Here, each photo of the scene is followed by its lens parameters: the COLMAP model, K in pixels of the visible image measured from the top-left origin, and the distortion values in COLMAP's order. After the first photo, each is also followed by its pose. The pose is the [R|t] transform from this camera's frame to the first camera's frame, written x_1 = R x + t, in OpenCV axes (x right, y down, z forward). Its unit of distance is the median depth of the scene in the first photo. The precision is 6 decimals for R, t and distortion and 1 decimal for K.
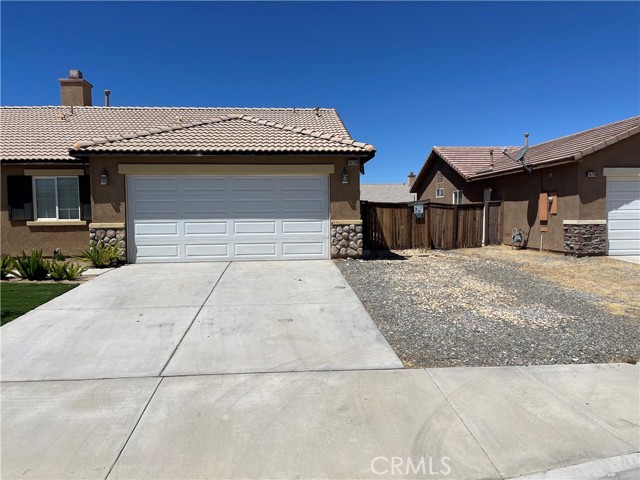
lens RADIAL K [[484.4, 0, 323.6], [0, 484.4, 239.1], [0, 0, 1]] dist [0.061710, -0.069465]
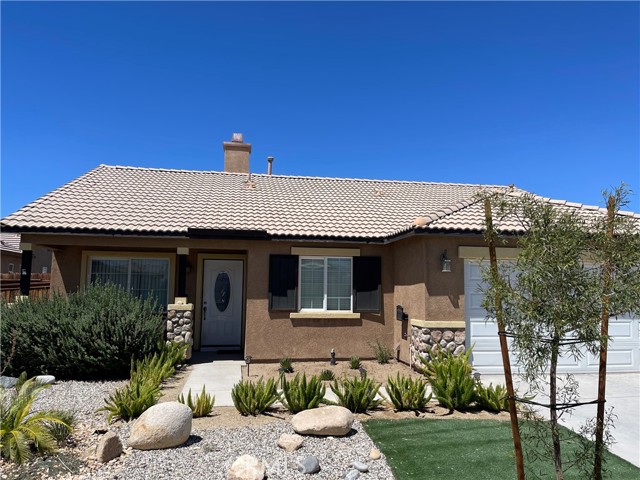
lens RADIAL K [[484.4, 0, 317.9], [0, 484.4, 239.9], [0, 0, 1]] dist [0.061710, -0.069465]
pose [[0.996880, 0.031747, 0.072262, -0.622834], [-0.020788, 0.988823, -0.147639, -0.037570], [-0.076142, 0.145676, 0.986398, 0.213666]]
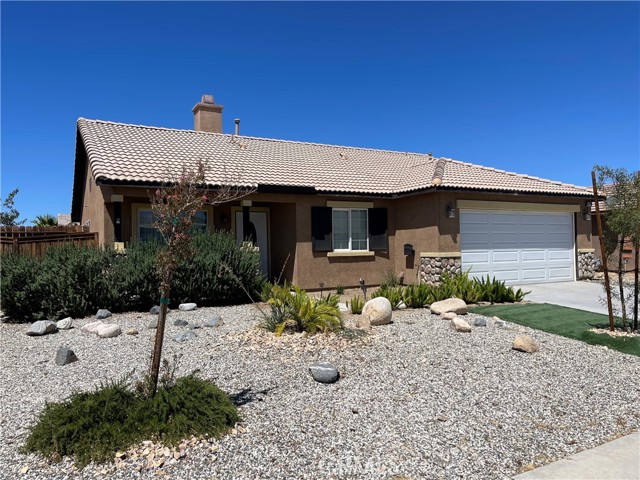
lens RADIAL K [[484.4, 0, 320.0], [0, 484.4, 241.2], [0, 0, 1]] dist [0.061710, -0.069465]
pose [[0.915155, 0.001994, 0.403096, -1.020261], [0.025148, 0.997758, -0.062028, 0.002076], [-0.402316, 0.066902, 0.913053, 0.105732]]
